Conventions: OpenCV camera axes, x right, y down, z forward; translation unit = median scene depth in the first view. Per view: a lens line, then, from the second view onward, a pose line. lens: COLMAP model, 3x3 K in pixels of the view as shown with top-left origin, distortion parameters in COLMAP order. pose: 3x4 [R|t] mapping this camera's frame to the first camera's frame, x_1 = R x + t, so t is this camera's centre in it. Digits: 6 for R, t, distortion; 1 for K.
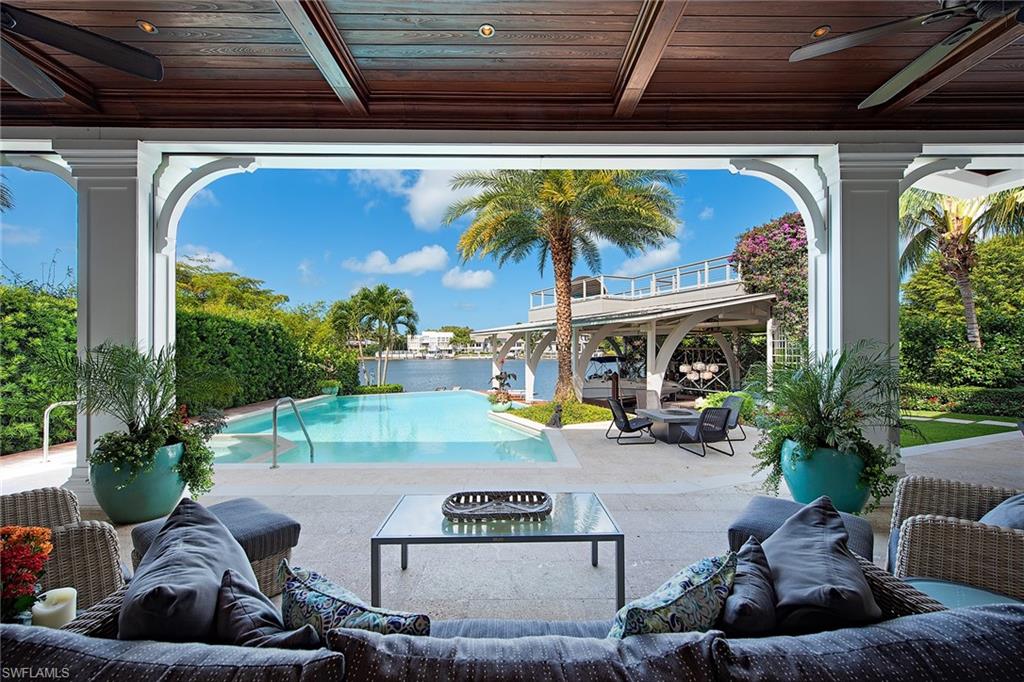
lens RADIAL K [[410.2, 0, 521.7], [0, 410.2, 345.1], [0, 0, 1]] dist [0.002404, -0.000357]
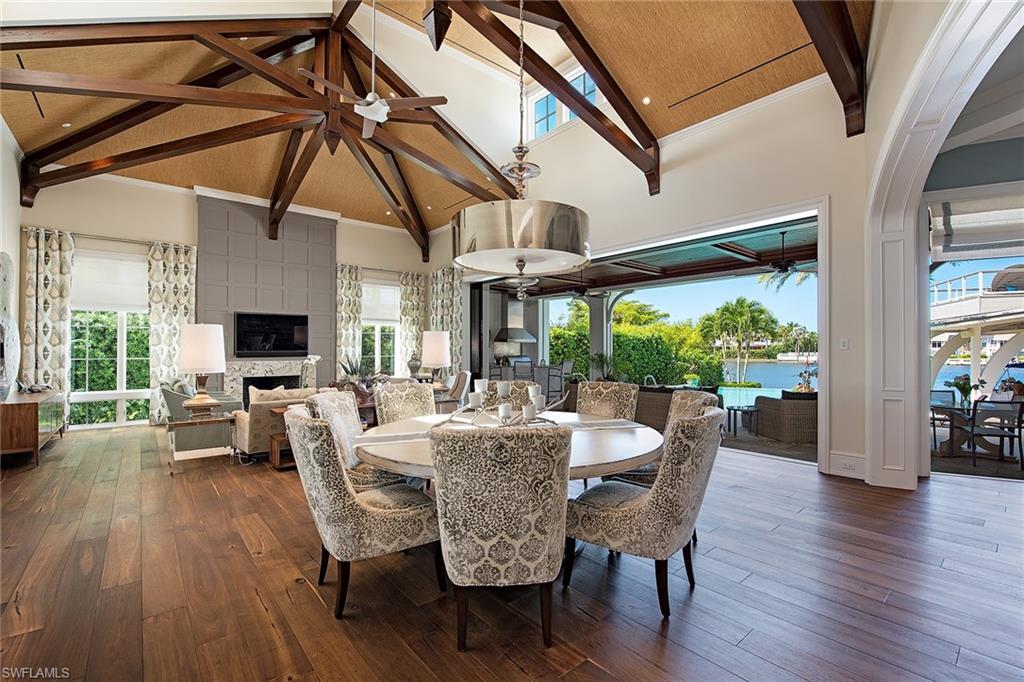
lens RADIAL K [[436.9, 0, 520.6], [0, 436.9, 344.3], [0, 0, 1]] dist [0.002361, 0.000903]
pose [[0.637375, -0.010475, -0.770482, 0.343362], [0.007121, 0.999945, -0.007704, -0.011179], [0.770521, -0.000576, 0.637415, -0.448786]]
